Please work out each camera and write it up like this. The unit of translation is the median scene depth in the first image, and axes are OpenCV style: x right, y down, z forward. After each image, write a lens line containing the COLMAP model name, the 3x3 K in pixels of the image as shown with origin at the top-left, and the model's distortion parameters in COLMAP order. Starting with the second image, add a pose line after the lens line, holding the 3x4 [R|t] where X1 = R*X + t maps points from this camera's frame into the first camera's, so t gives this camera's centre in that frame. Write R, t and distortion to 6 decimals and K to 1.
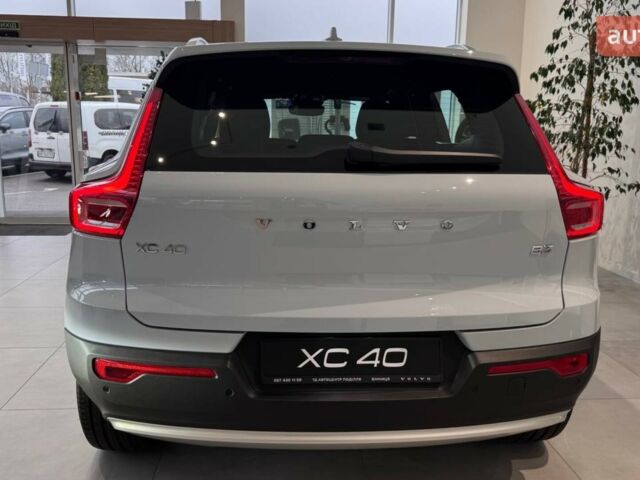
lens RADIAL K [[612.9, 0, 315.0], [0, 612.9, 239.6], [0, 0, 1]] dist [0.174096, -0.363493]
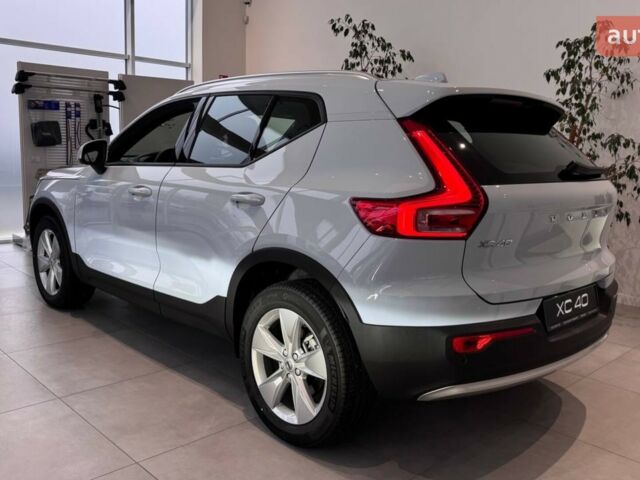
lens RADIAL K [[612.9, 0, 315.0], [0, 612.9, 239.6], [0, 0, 1]] dist [0.174096, -0.363493]
pose [[0.764322, -0.090362, 0.638472, -1.368467], [0.091249, 0.995326, 0.031632, -0.070595], [-0.638346, 0.034083, 0.768995, 0.227419]]
